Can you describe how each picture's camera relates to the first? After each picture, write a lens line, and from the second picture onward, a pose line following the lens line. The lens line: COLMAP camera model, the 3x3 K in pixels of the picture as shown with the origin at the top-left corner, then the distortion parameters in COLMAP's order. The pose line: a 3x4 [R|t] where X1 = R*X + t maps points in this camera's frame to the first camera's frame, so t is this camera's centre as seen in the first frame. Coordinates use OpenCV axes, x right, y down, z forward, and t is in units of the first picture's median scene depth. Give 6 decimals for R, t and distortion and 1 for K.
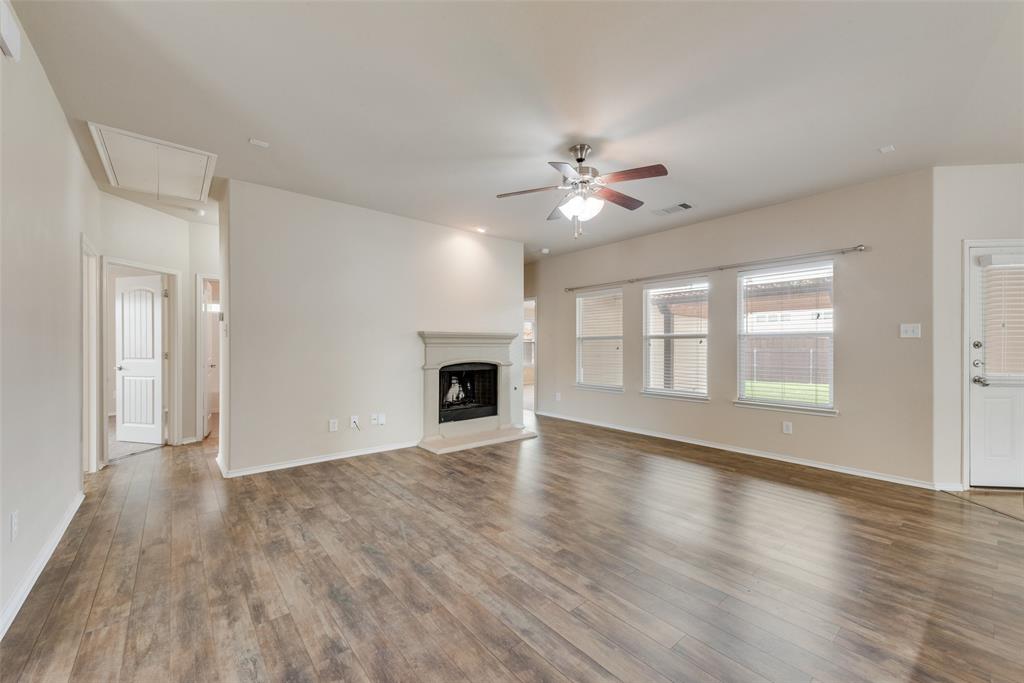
lens RADIAL K [[407.2, 0, 509.3], [0, 407.2, 347.3], [0, 0, 1]] dist [0.002685, 0.000139]
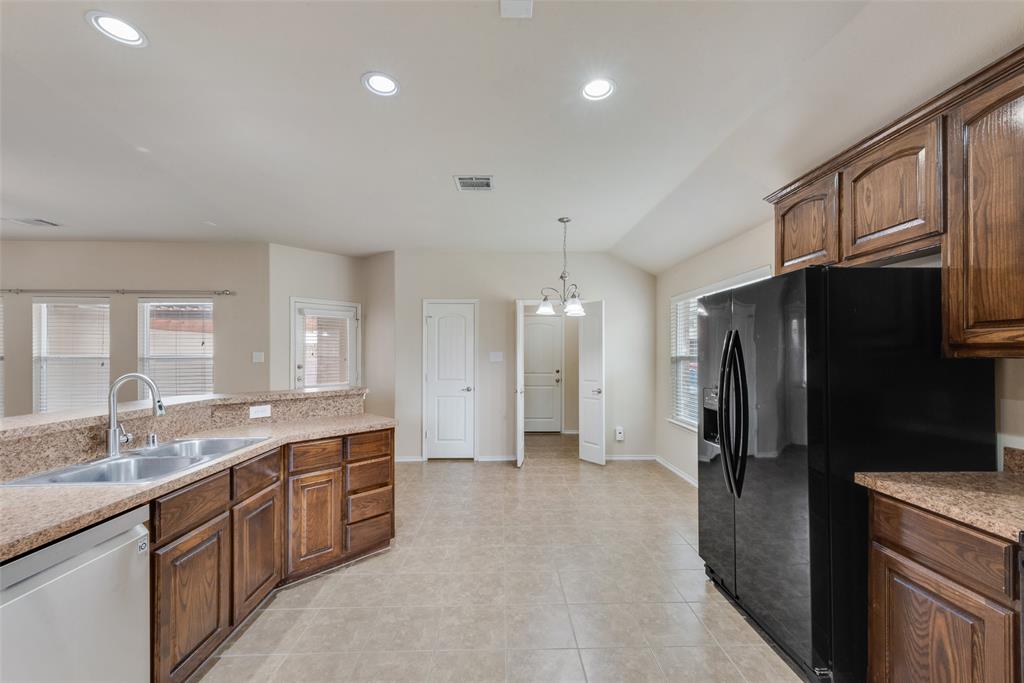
lens RADIAL K [[402.4, 0, 510.0], [0, 402.4, 352.6], [0, 0, 1]] dist [0.001934, -0.000391]
pose [[0.610691, -0.000935, 0.791869, 0.437901], [0.002743, 0.999996, -0.000934, -0.054809], [-0.791864, 0.002742, 0.610691, -0.527422]]
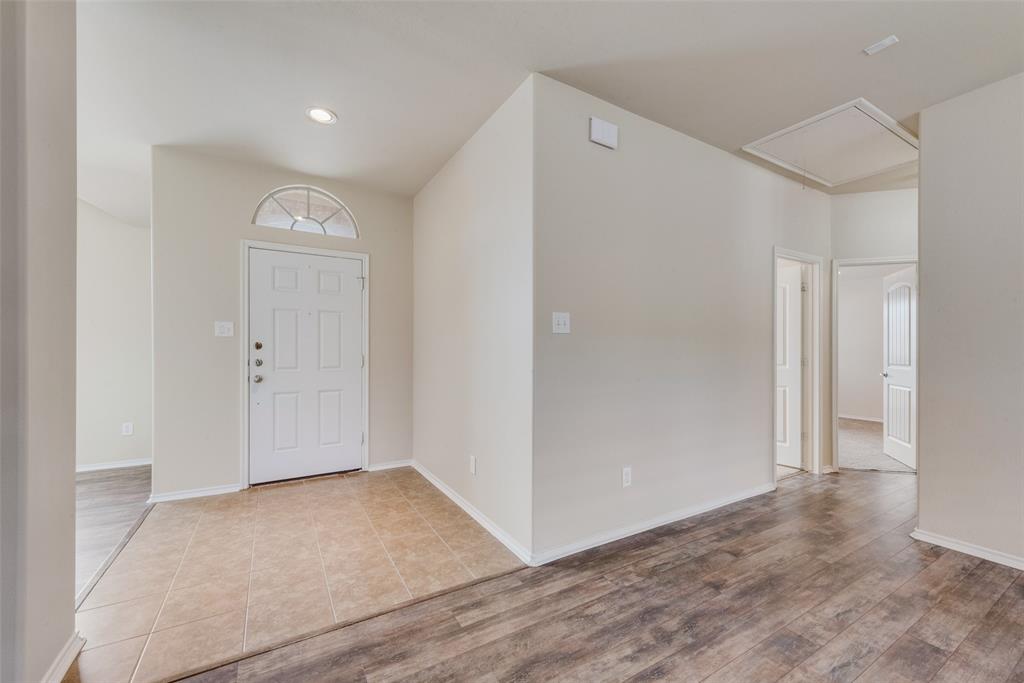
lens RADIAL K [[402.4, 0, 510.0], [0, 402.4, 352.6], [0, 0, 1]] dist [0.001934, -0.000391]
pose [[-0.163411, 0.005975, -0.986540, 0.119713], [-0.006695, 0.999952, 0.007165, -0.000296], [0.986535, 0.007776, -0.163363, 0.459229]]
